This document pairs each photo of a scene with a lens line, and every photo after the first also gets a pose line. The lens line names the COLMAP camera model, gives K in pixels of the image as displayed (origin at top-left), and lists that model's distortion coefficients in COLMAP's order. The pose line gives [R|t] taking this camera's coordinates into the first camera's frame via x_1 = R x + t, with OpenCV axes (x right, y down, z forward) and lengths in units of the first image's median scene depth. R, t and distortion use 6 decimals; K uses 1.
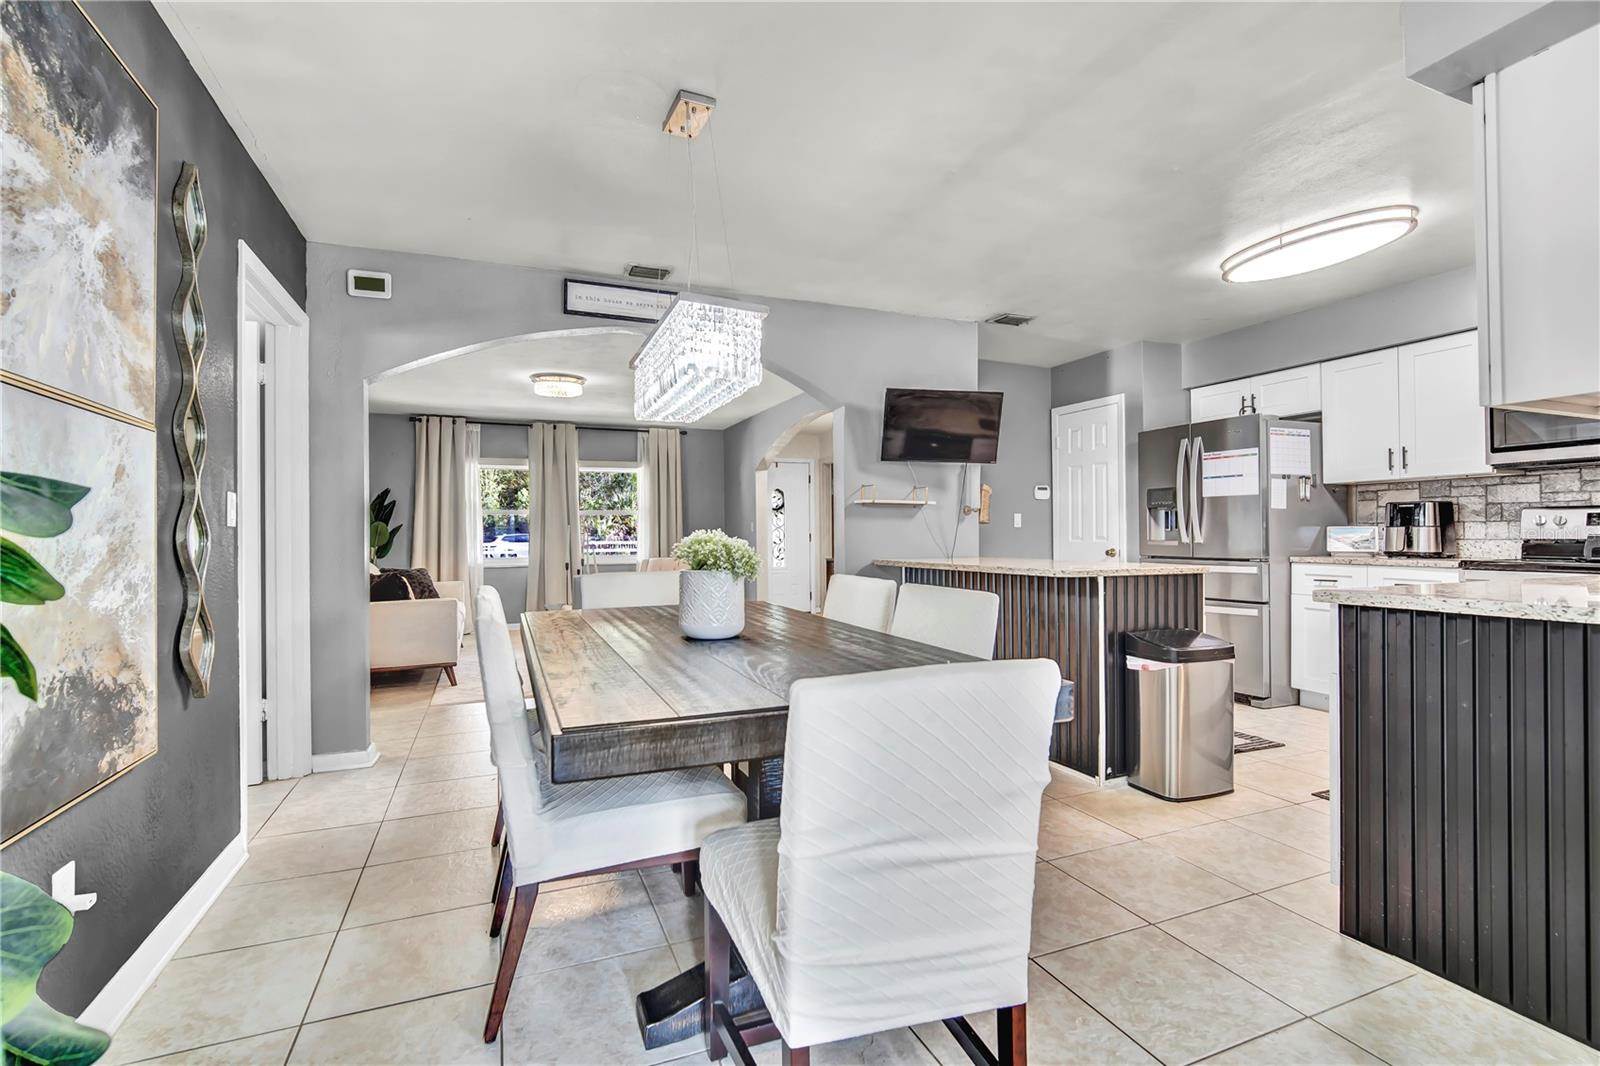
lens RADIAL K [[731.9, 0, 773.9], [0, 731.9, 534.5], [0, 0, 1]] dist [-0.011493, 0.003657]
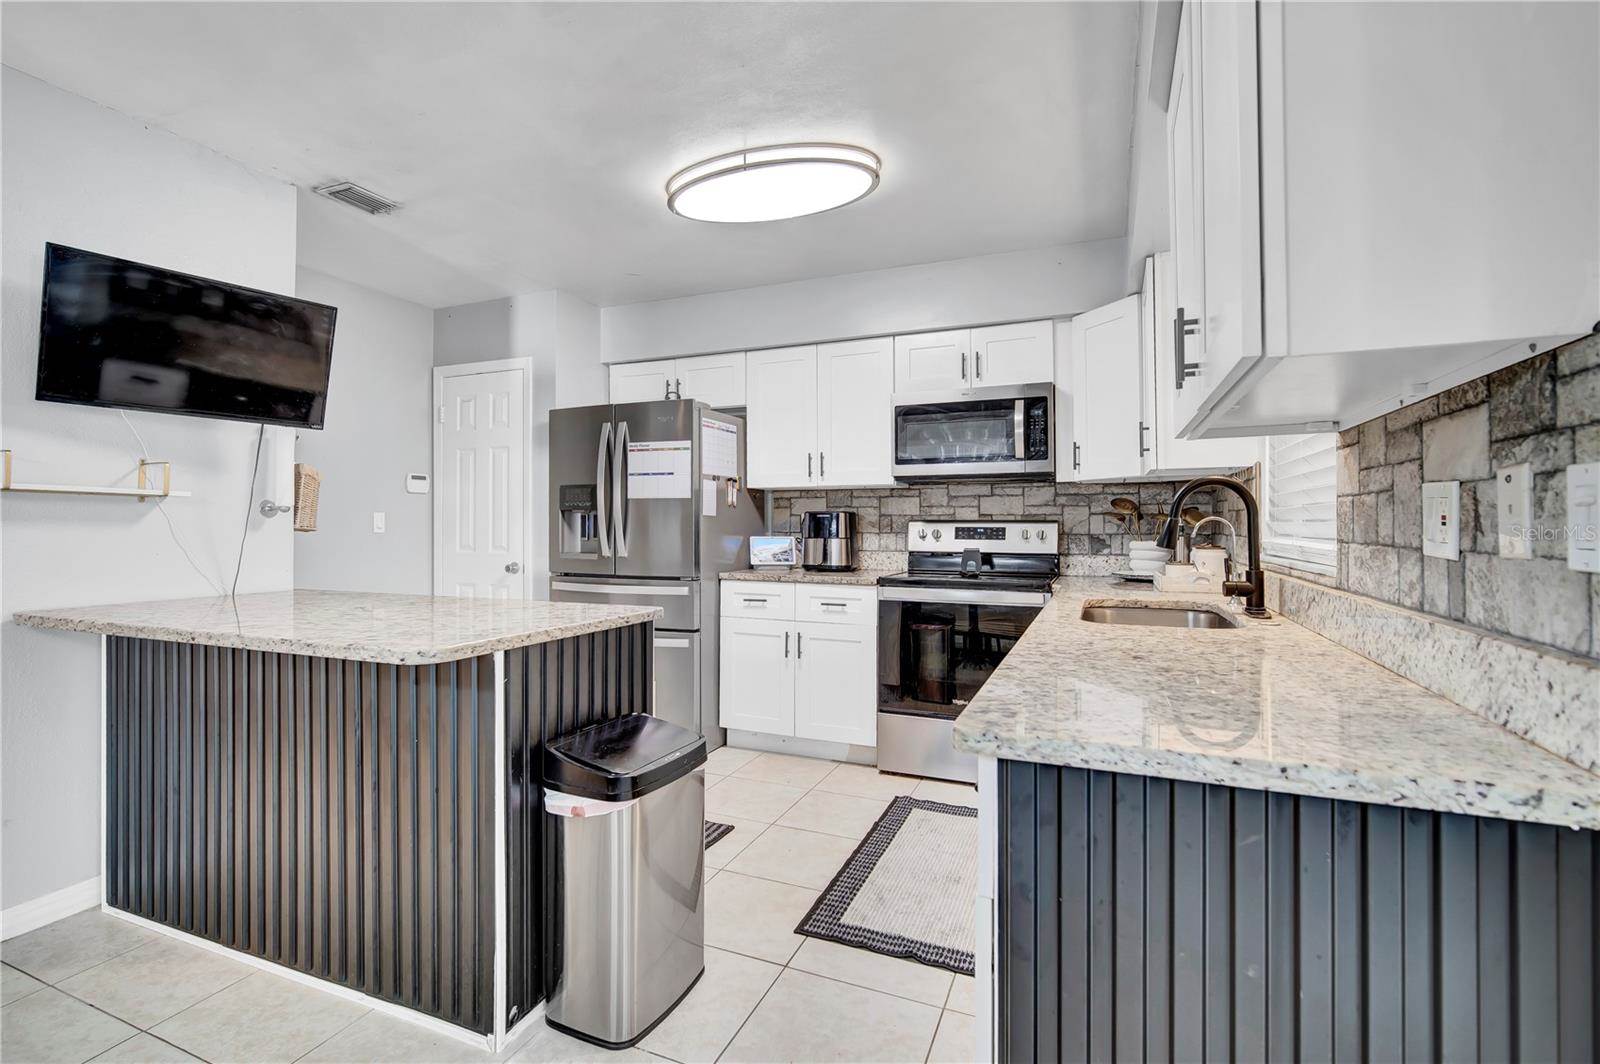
lens RADIAL K [[731.9, 0, 788.9], [0, 731.9, 517.8], [0, 0, 1]] dist [-0.011493, 0.003657]
pose [[0.698070, 0.012639, 0.715918, 0.164838], [-0.004308, 0.999900, -0.013452, -0.023618], [-0.716016, 0.006306, 0.698055, 0.369168]]
